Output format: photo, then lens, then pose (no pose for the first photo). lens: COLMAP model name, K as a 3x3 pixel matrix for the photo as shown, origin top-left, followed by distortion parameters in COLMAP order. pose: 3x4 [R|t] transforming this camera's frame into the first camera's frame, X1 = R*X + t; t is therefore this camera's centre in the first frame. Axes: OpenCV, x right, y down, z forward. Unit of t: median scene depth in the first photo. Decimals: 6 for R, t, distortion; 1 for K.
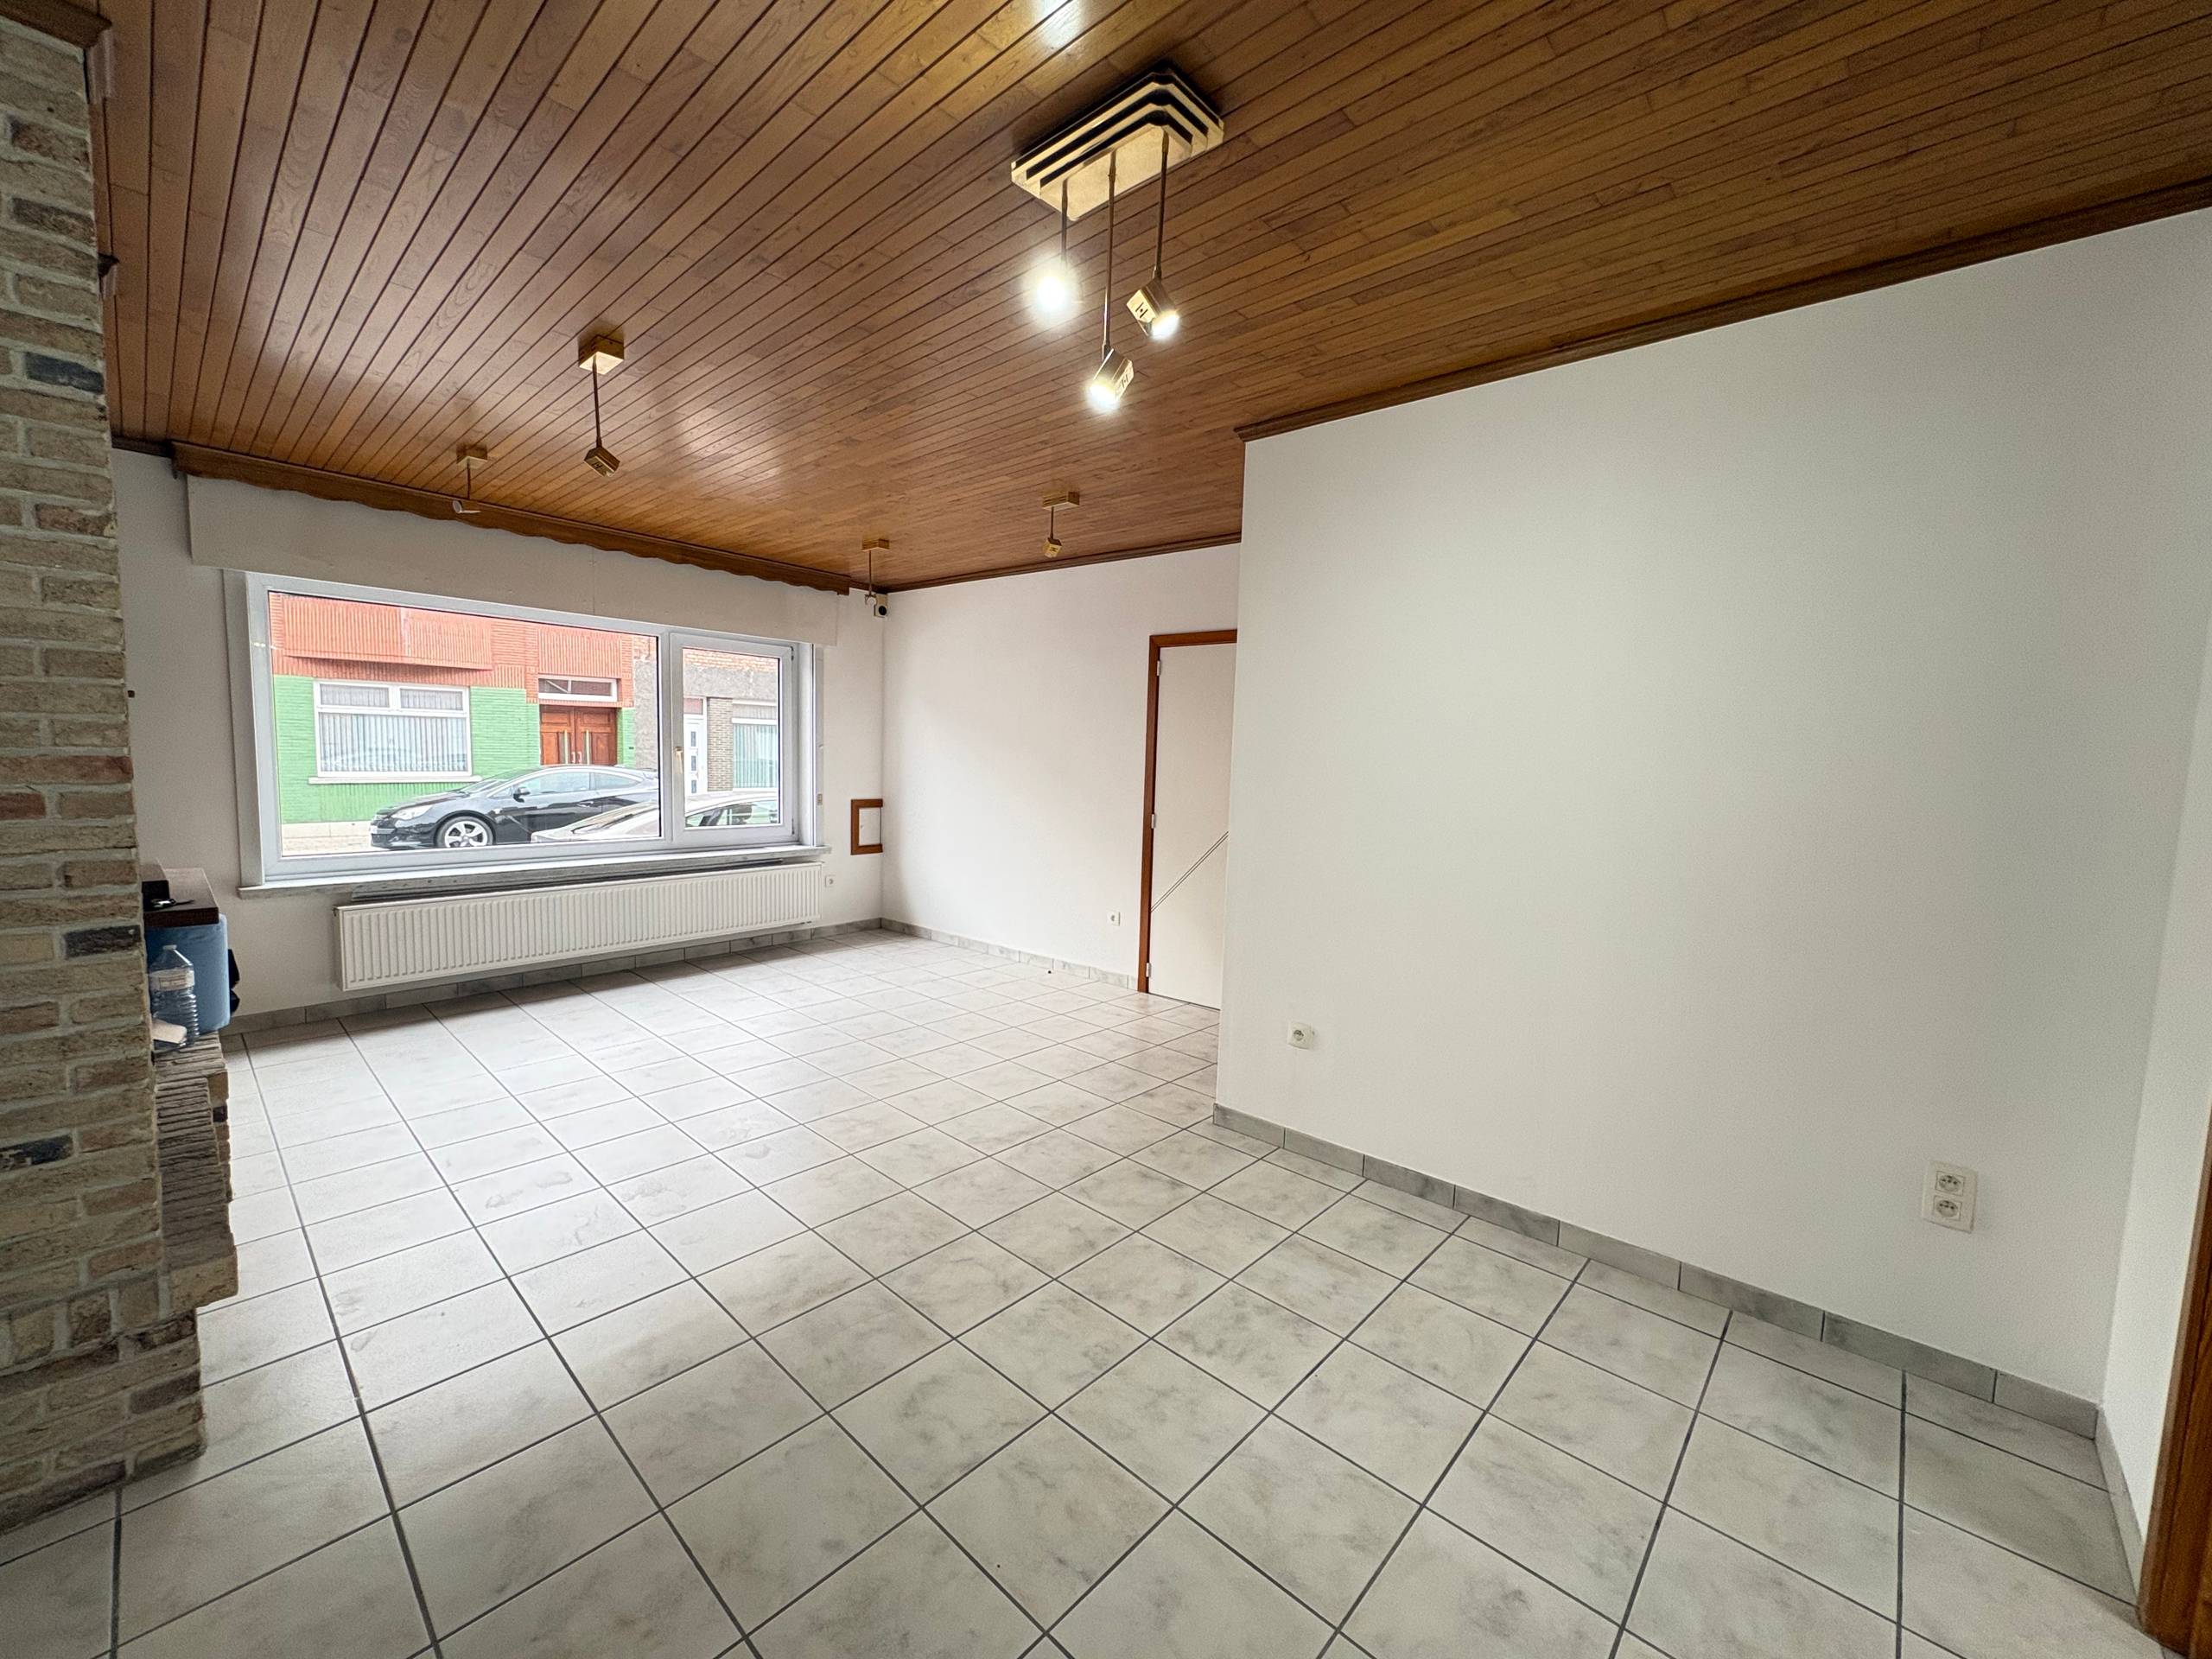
lens RADIAL K [[882.0, 0, 1102.6], [0, 882.0, 830.3], [0, 0, 1]] dist [0.001875, -0.000057]
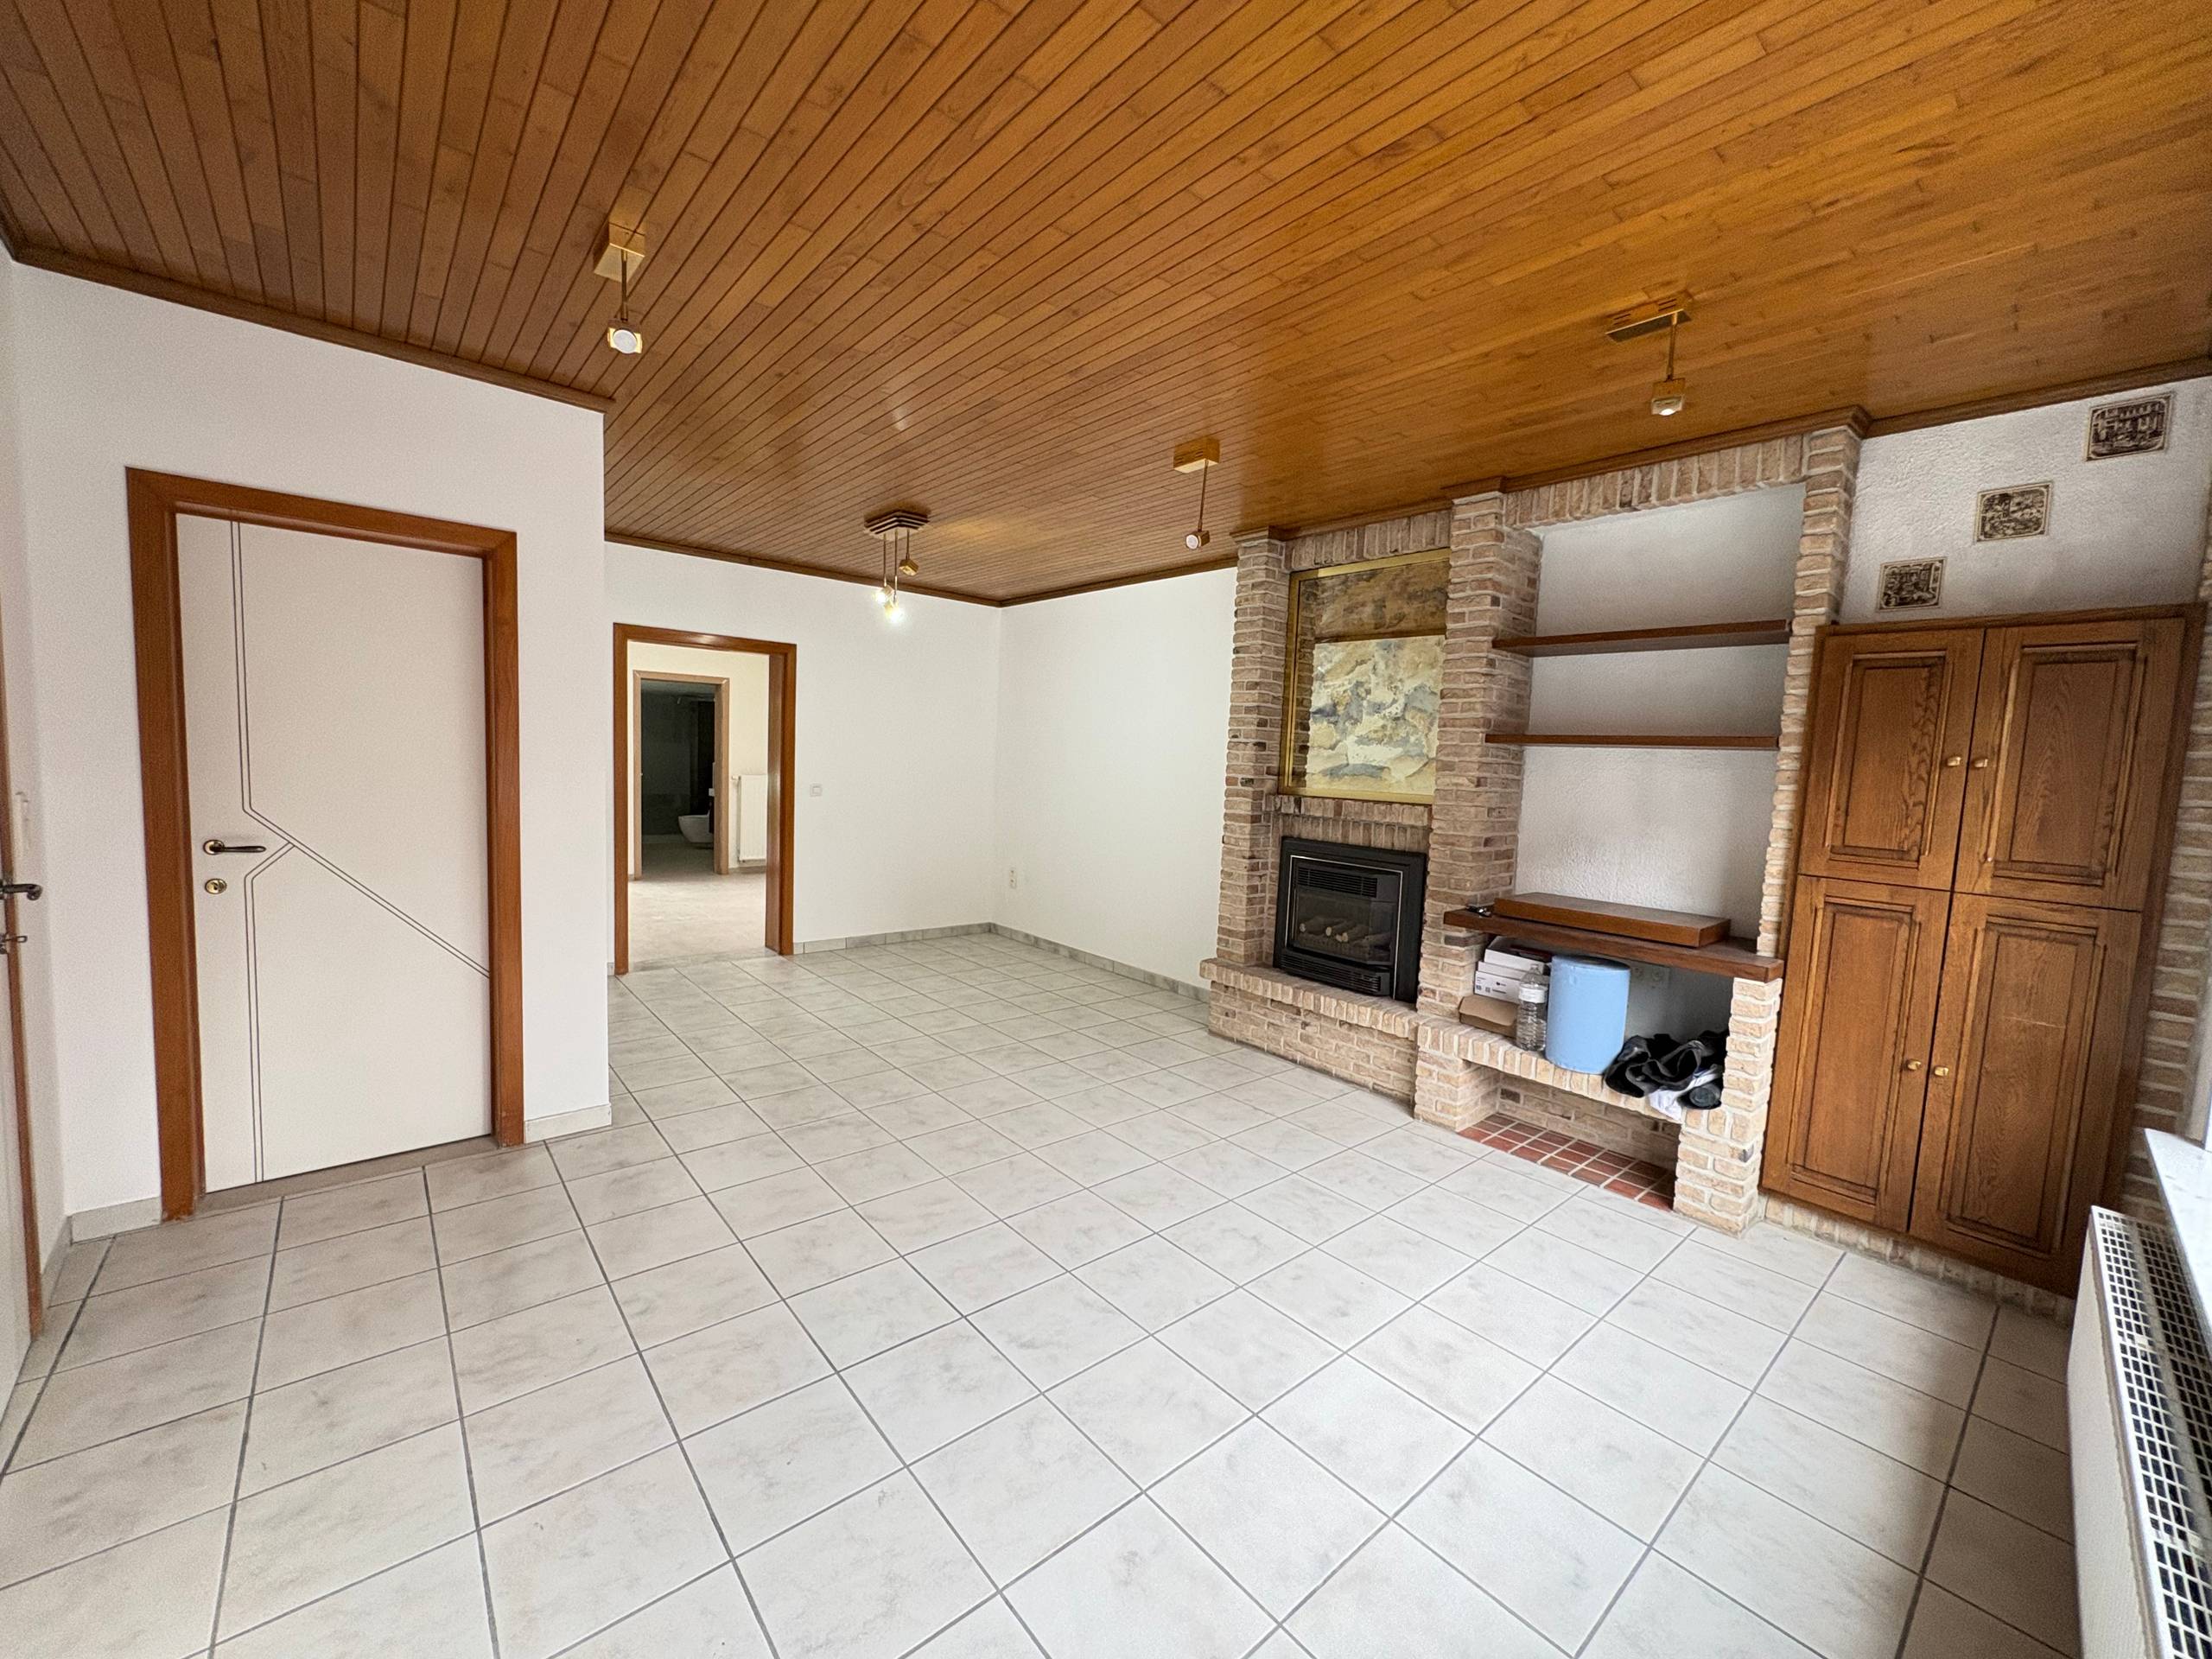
lens RADIAL K [[882.0, 0, 1102.6], [0, 882.0, 830.3], [0, 0, 1]] dist [0.001875, -0.000057]
pose [[-0.989929, -0.081032, 0.116076, -0.596334], [-0.059784, 0.982562, 0.176062, -0.224286], [-0.128318, 0.167350, -0.977511, 2.214125]]
